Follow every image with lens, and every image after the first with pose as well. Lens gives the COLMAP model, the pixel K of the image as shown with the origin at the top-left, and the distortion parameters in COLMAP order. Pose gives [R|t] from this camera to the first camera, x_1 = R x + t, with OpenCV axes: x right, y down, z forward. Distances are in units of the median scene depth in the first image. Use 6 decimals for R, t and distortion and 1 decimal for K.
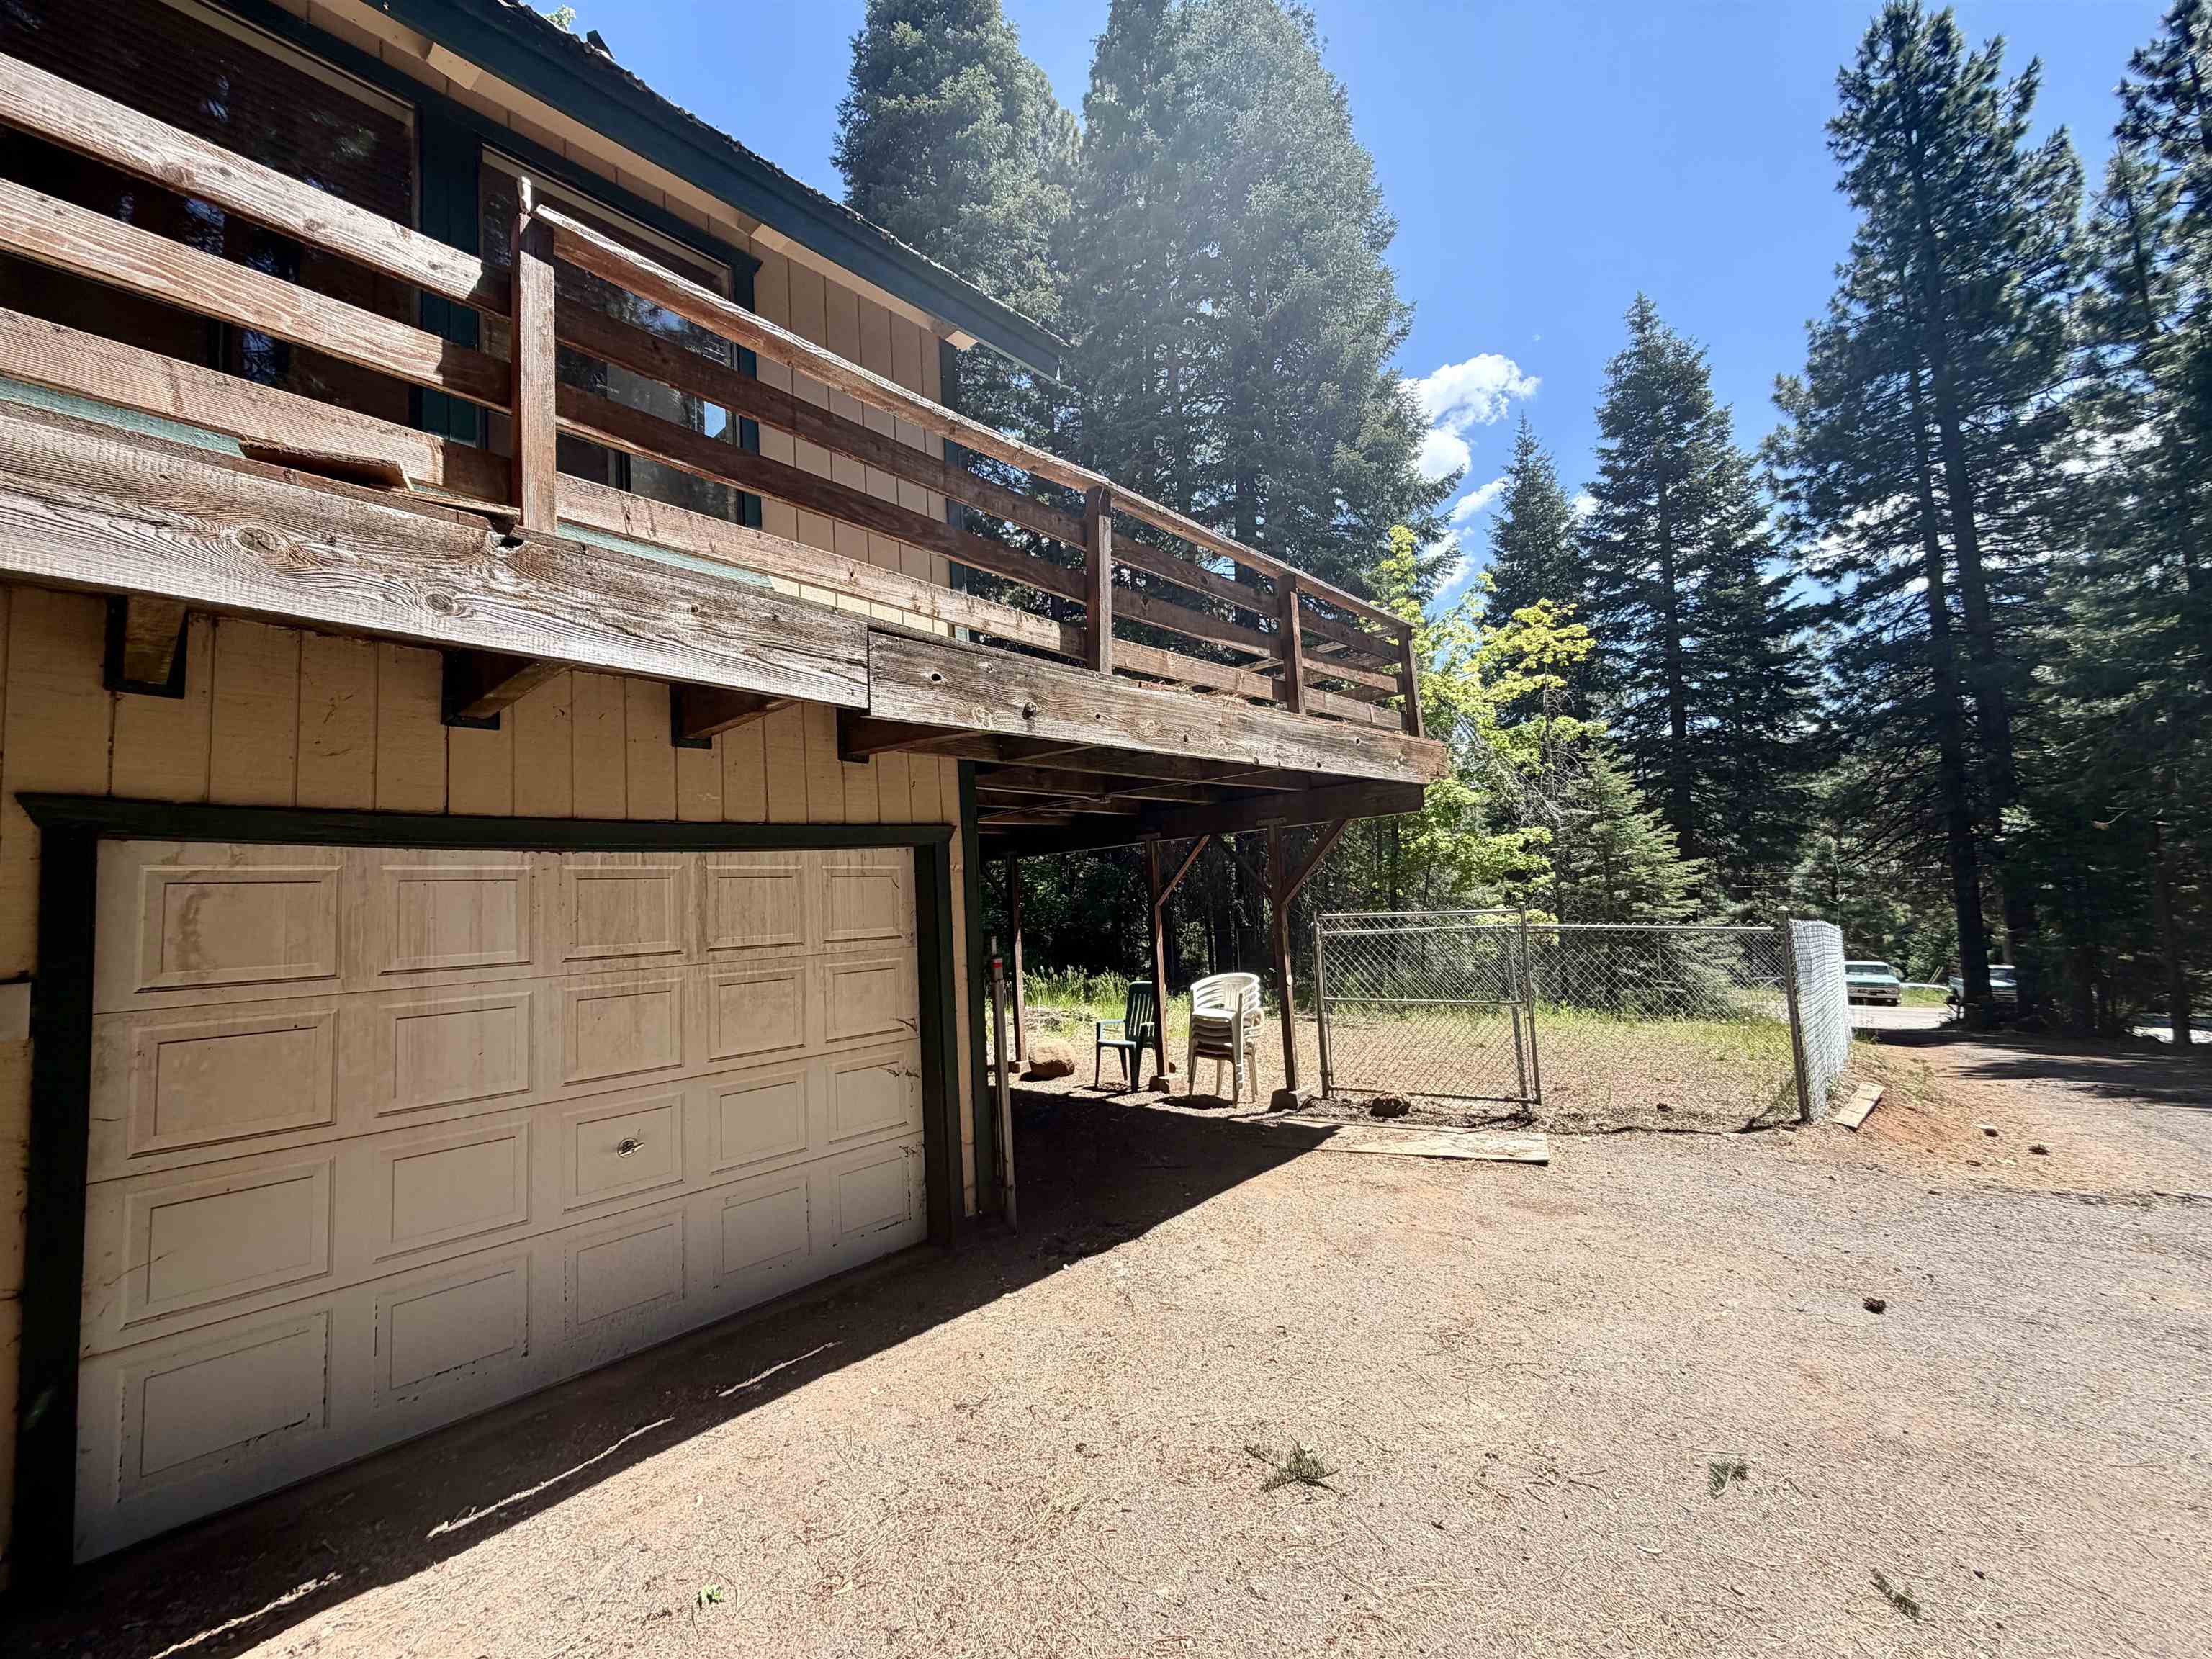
lens RADIAL K [[878.4, 0, 1094.2], [0, 878.4, 830.9], [0, 0, 1]] dist [0.000384, -0.000174]
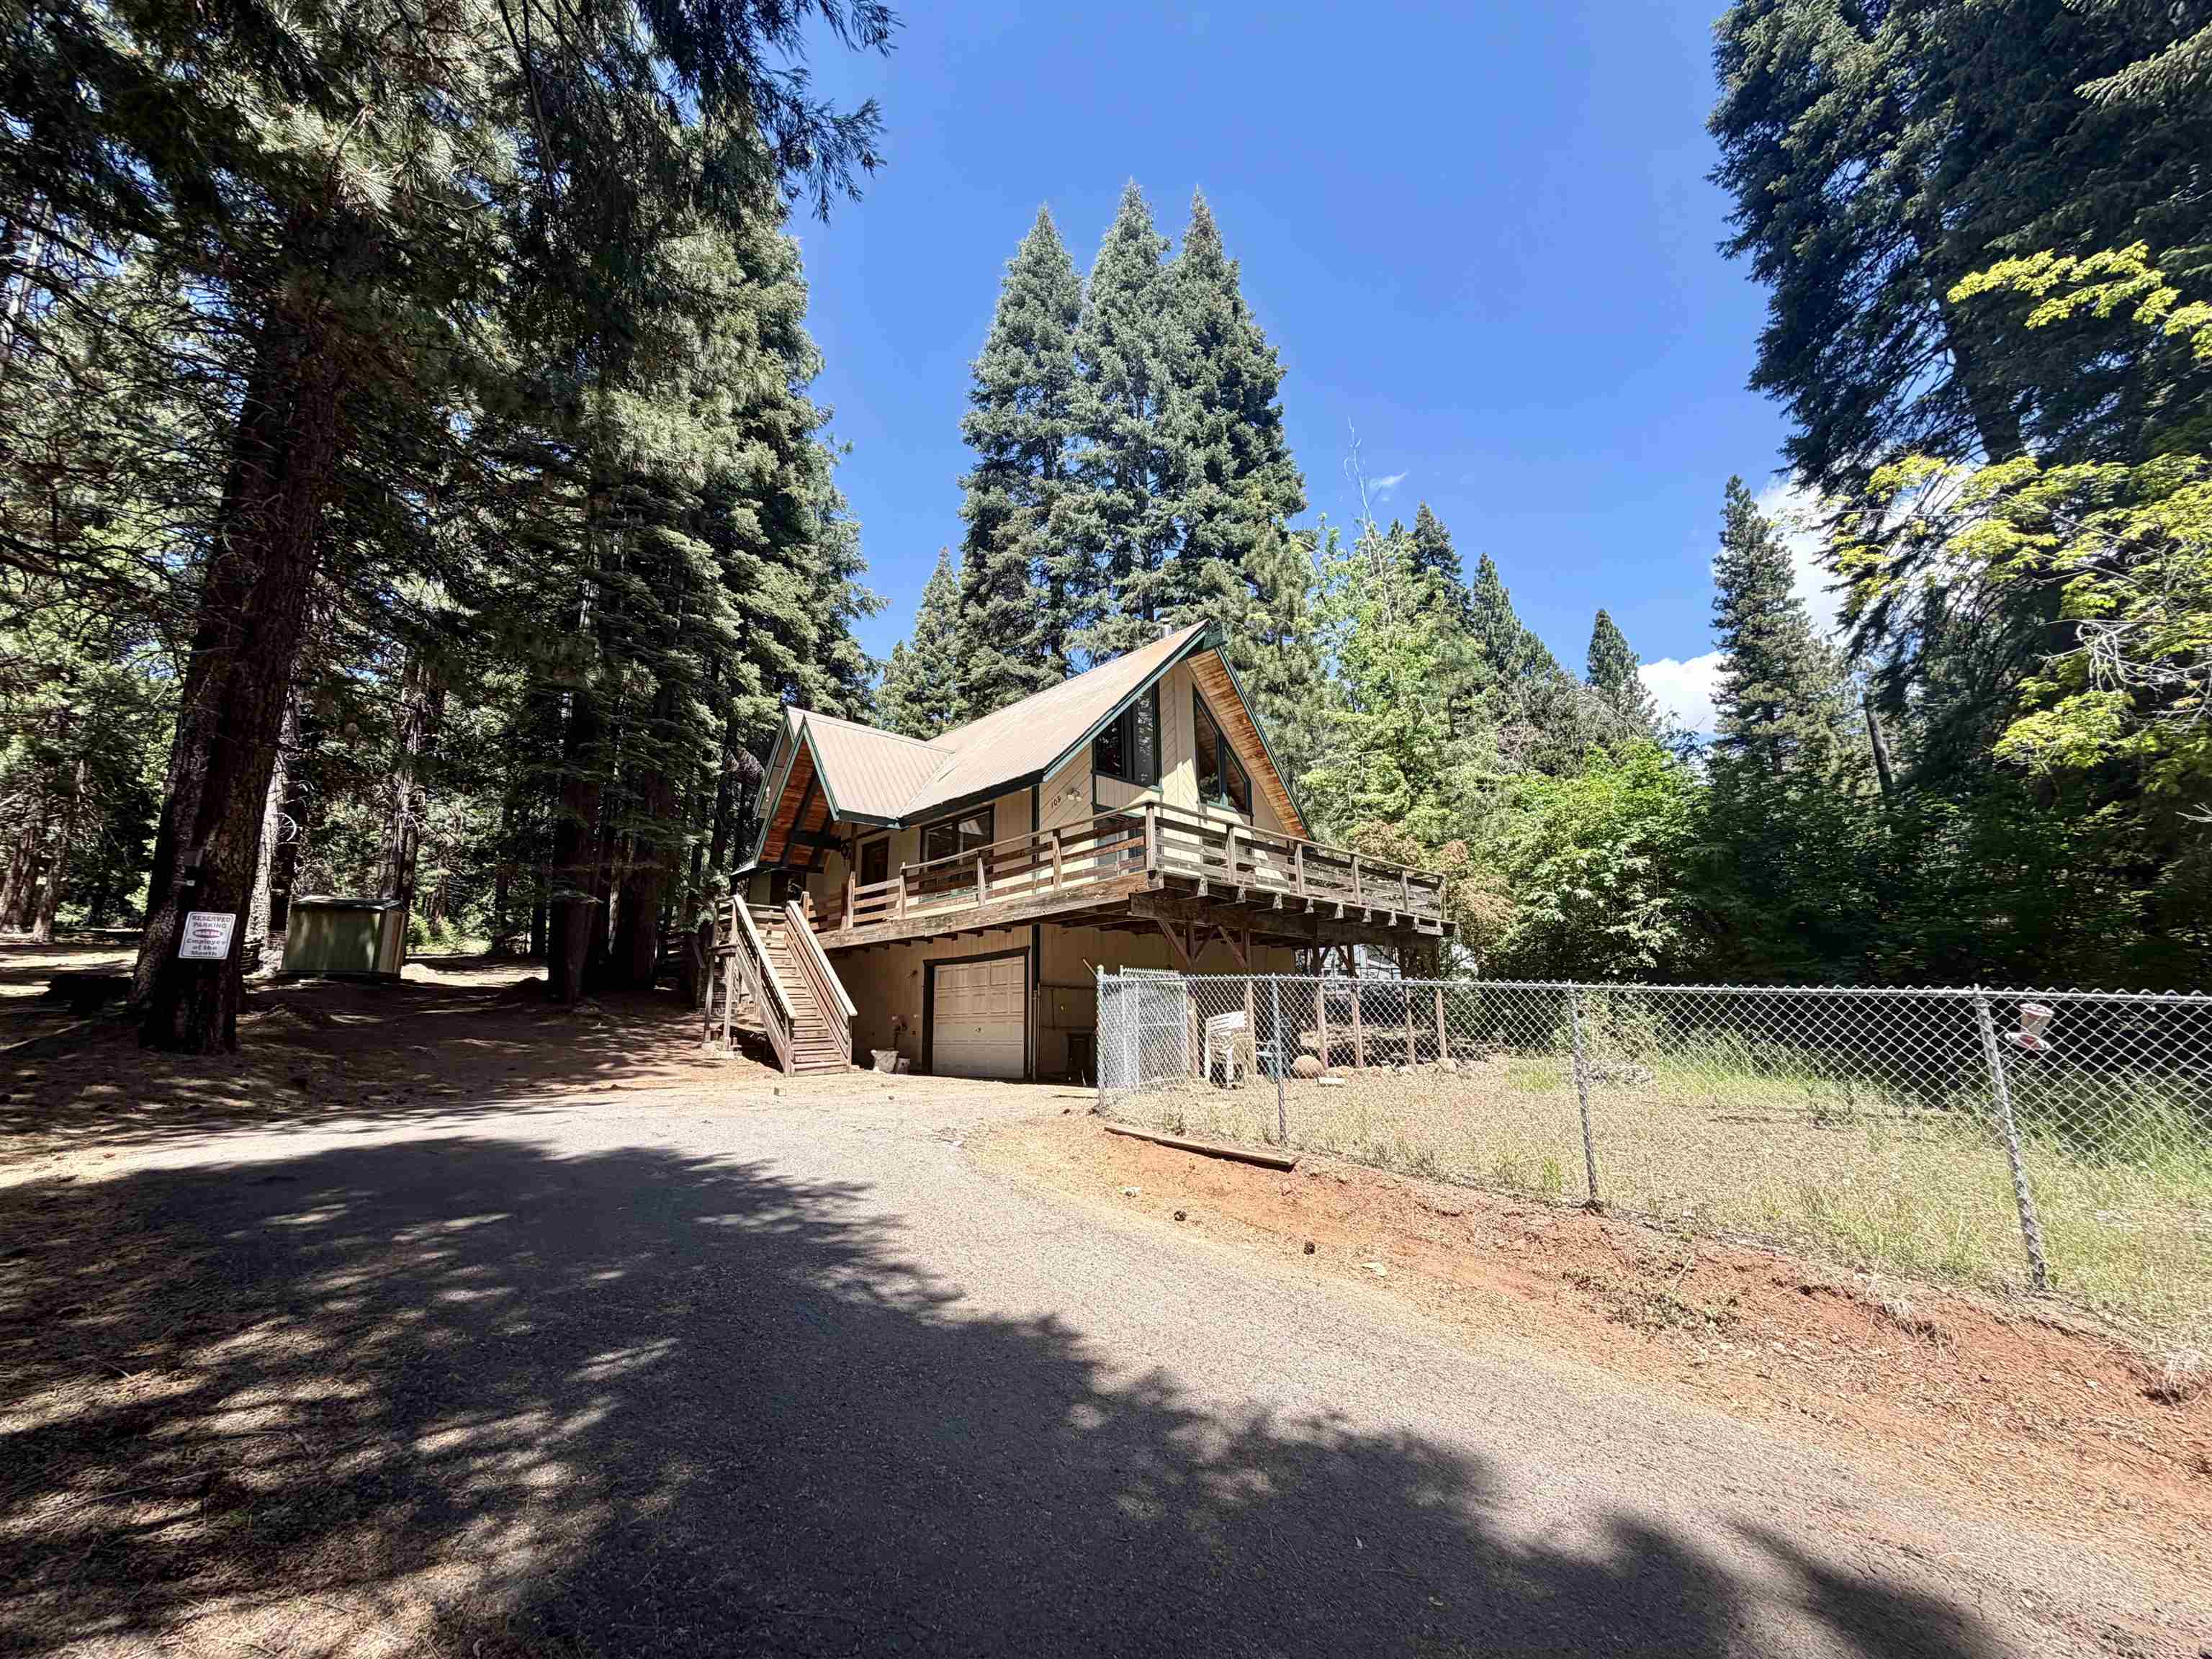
lens RADIAL K [[878.4, 0, 1107.5], [0, 878.4, 821.1], [0, 0, 1]] dist [0.000384, -0.000174]
pose [[-0.049892, -0.177554, -0.982846, 3.453980], [0.103847, 0.977815, -0.181917, 0.178952], [0.993341, -0.111142, -0.030346, 1.646623]]
